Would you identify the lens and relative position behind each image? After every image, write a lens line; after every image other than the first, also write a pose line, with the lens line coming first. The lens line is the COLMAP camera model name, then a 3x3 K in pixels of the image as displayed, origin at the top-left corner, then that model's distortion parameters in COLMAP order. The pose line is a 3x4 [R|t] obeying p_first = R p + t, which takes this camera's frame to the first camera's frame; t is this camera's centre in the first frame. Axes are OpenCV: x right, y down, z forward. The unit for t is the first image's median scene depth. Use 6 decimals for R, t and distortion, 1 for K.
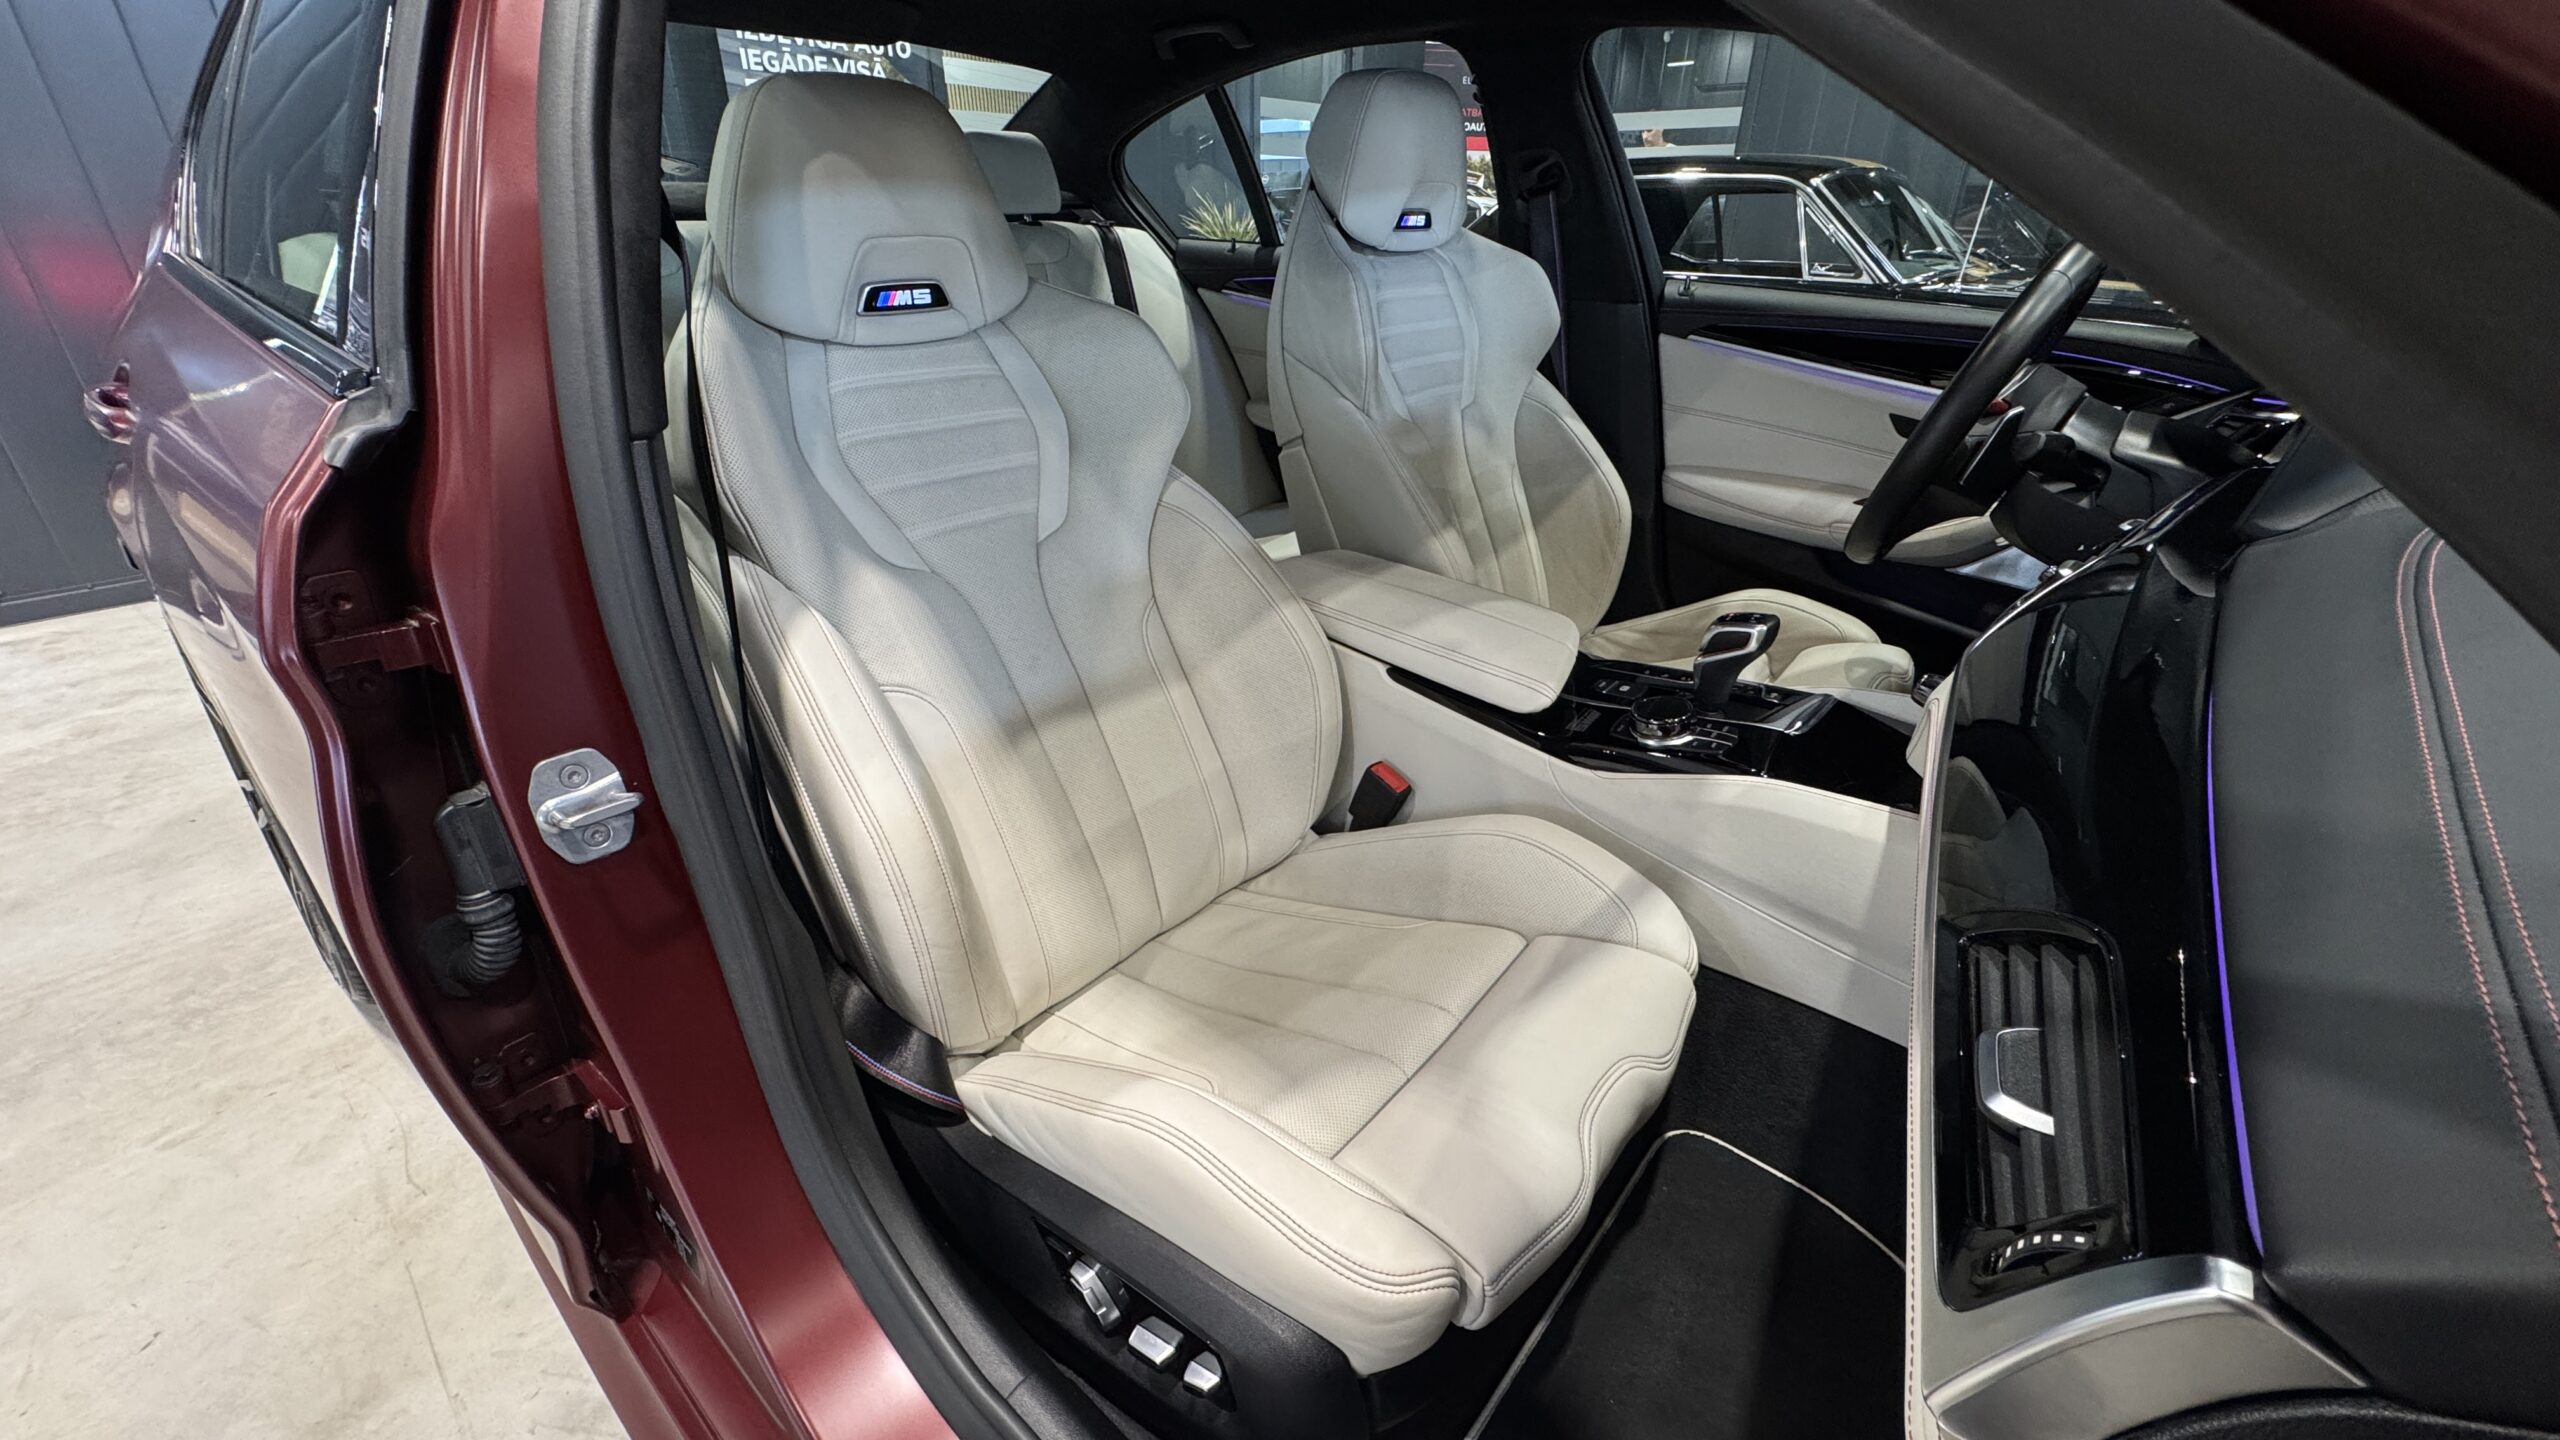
lens RADIAL K [[1023.6, 0, 1275.4], [0, 1023.6, 713.9], [0, 0, 1]] dist [-0.000654, -0.000458]
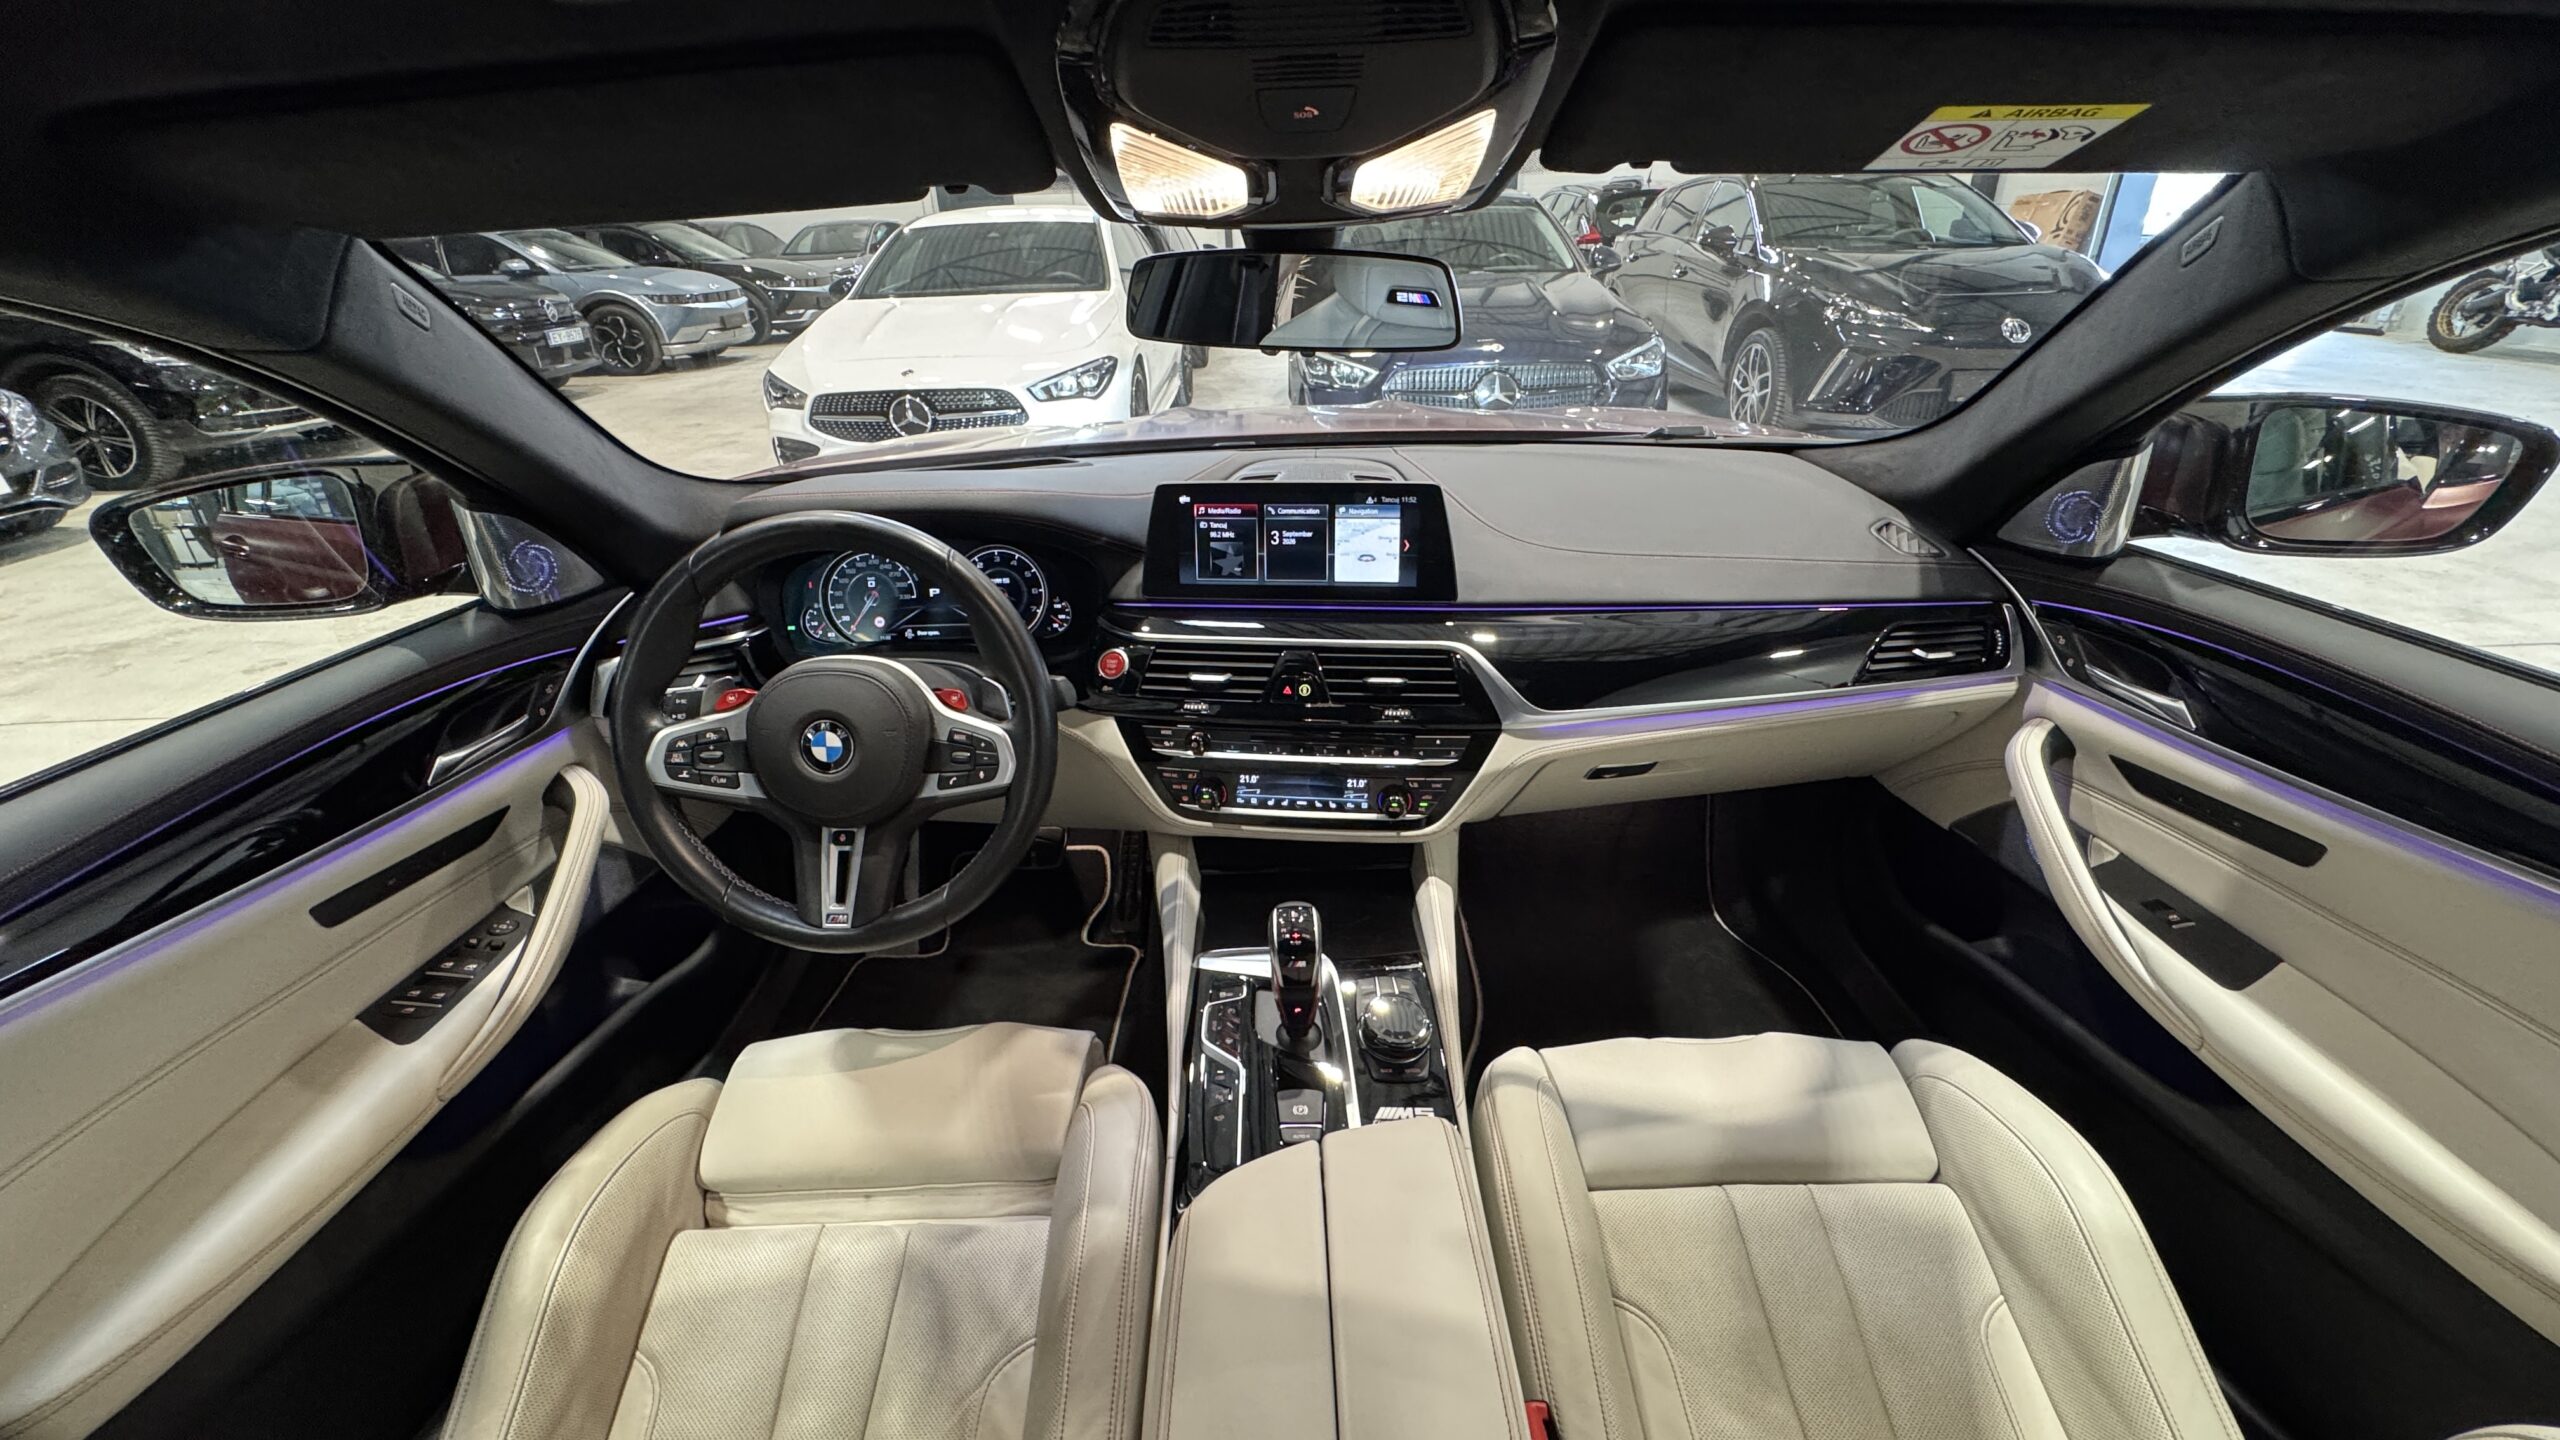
lens RADIAL K [[1009.8, 0, 1269.2], [0, 1009.8, 718.6], [0, 0, 1]] dist [-0.000111, 0.000319]
pose [[-0.646591, -0.324271, 0.690484, -0.050456], [0.362448, 0.665864, 0.652117, -0.526390], [-0.671231, 0.671917, -0.313011, 0.771334]]
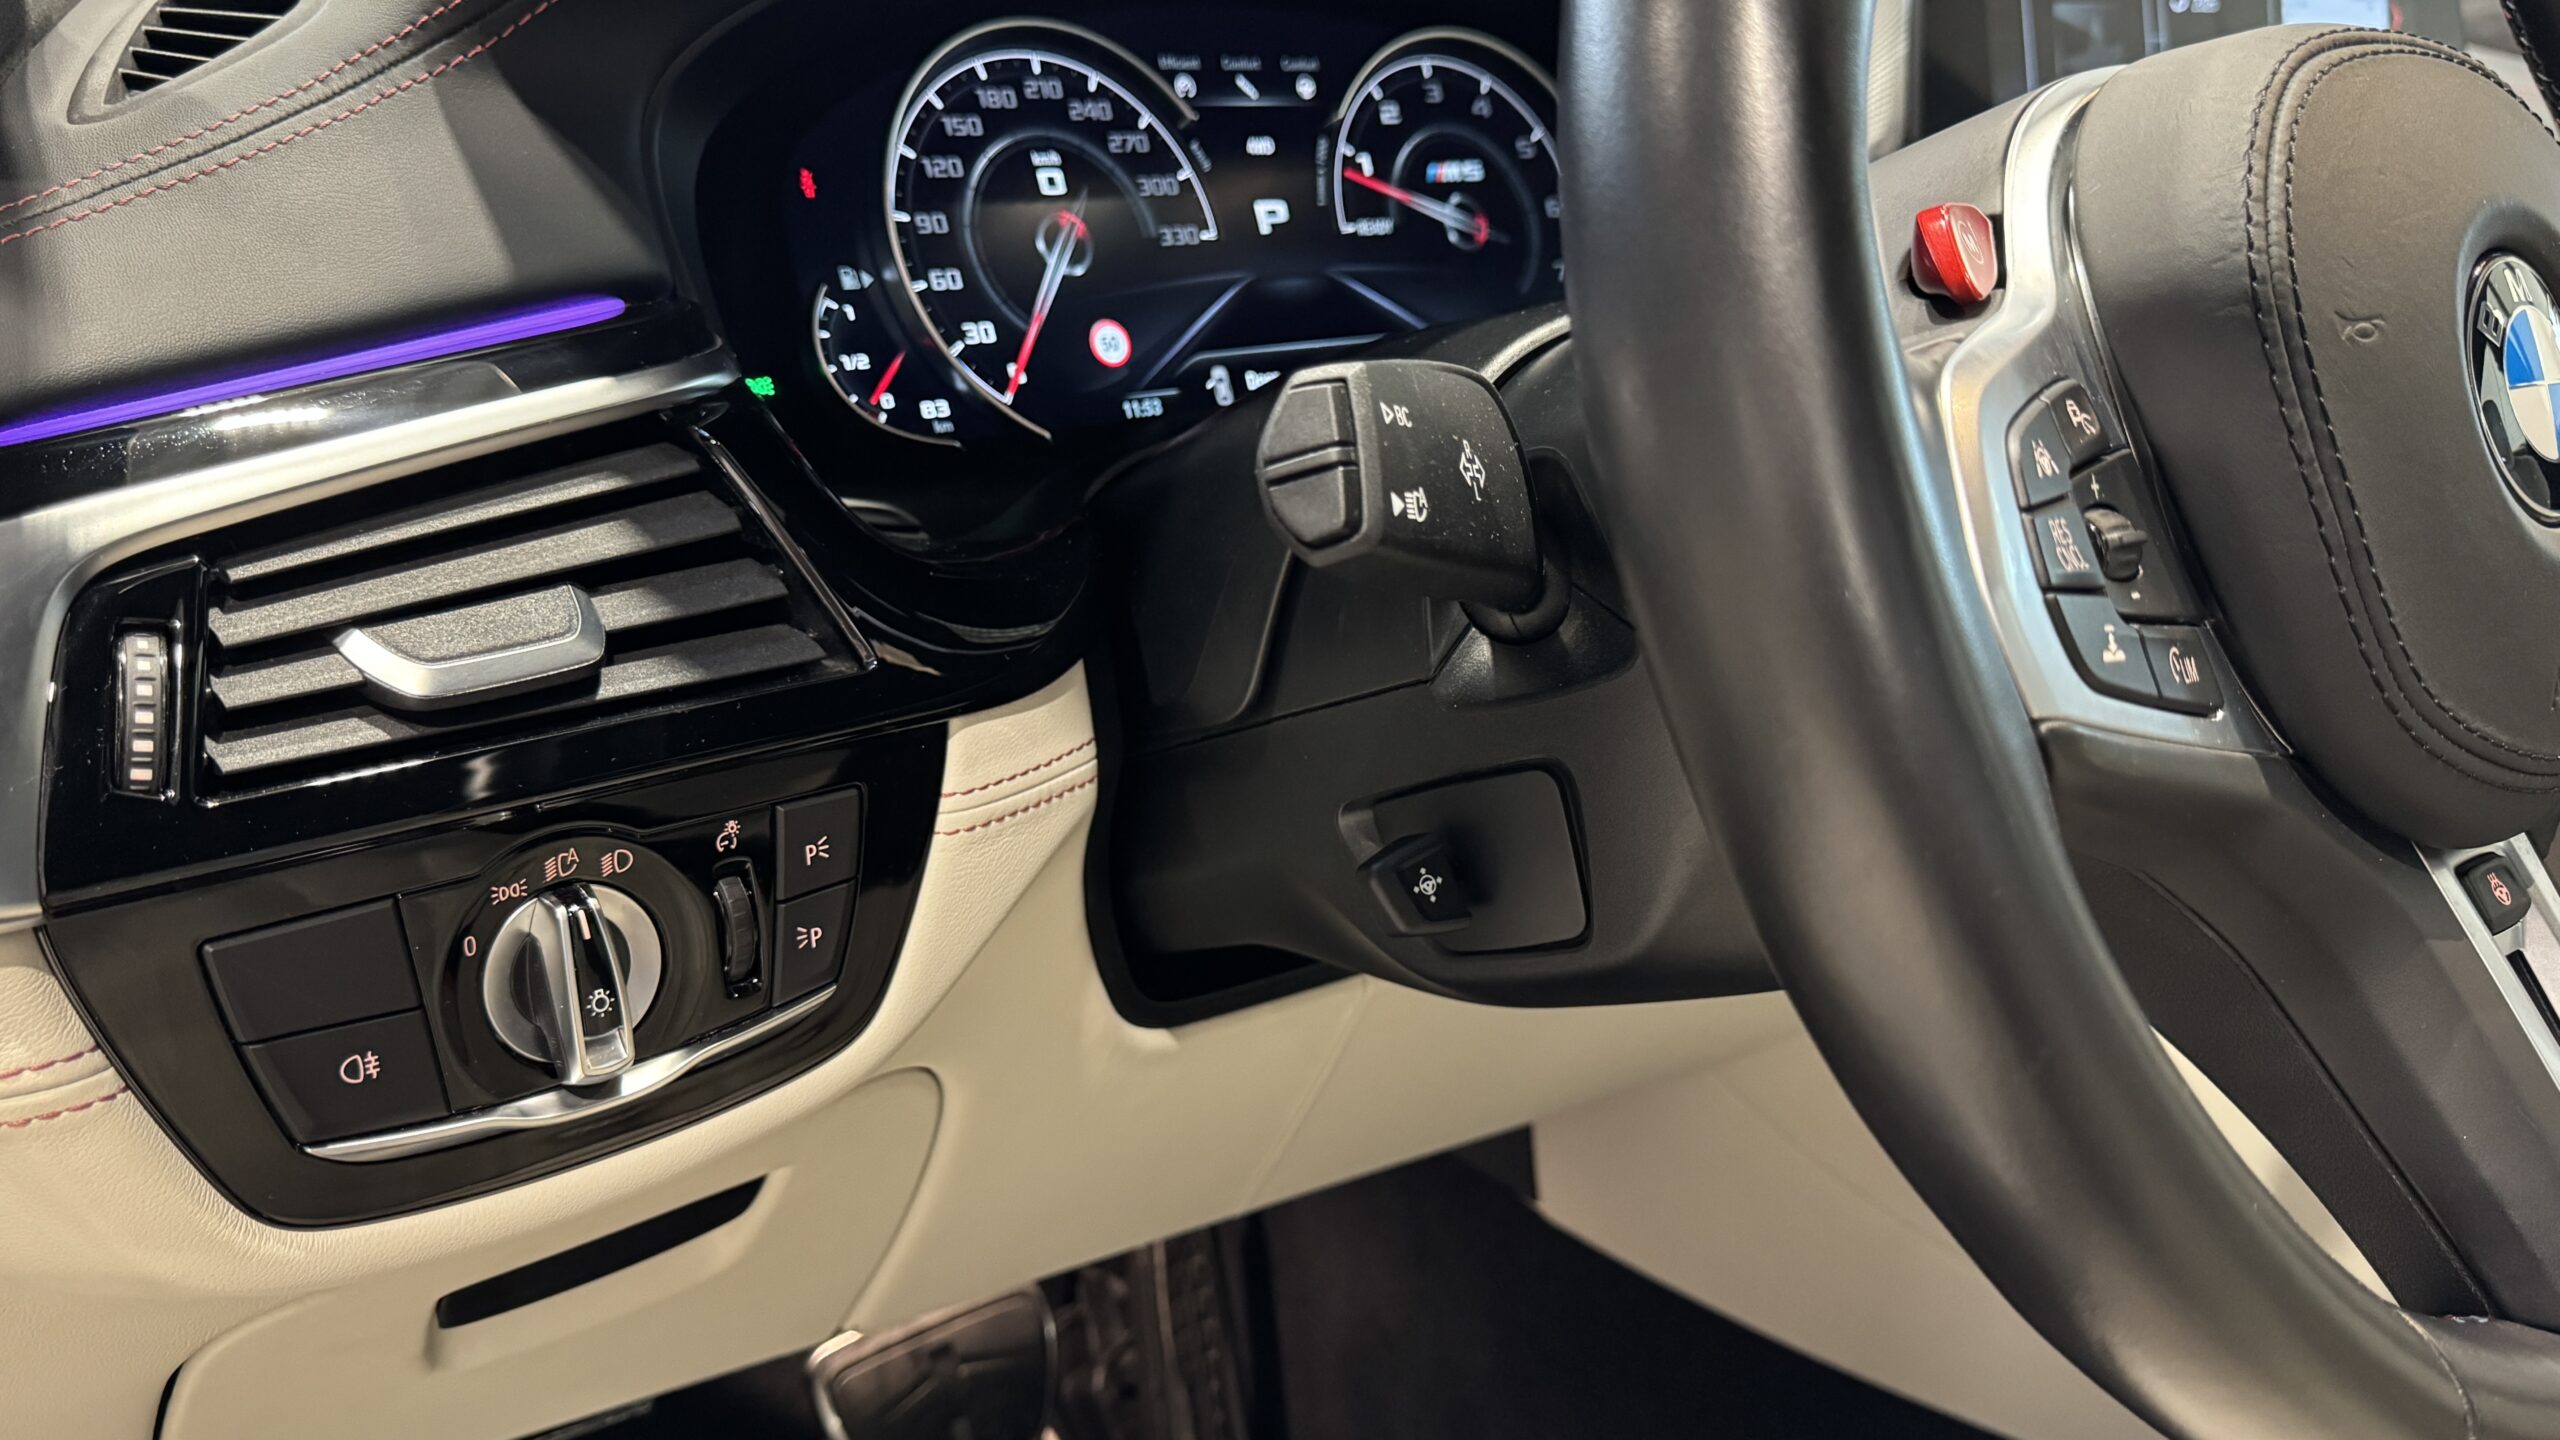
lens RADIAL K [[2092.6, 0, 1280.0], [0, 2092.6, 720.0], [0, 0, 1]] dist [0.160560, -0.331330]
pose [[-0.985185, -0.035956, 0.167685, 0.606032], [0.084799, 0.747746, 0.658548, -0.372512], [-0.149065, 0.663011, -0.733619, 0.993641]]
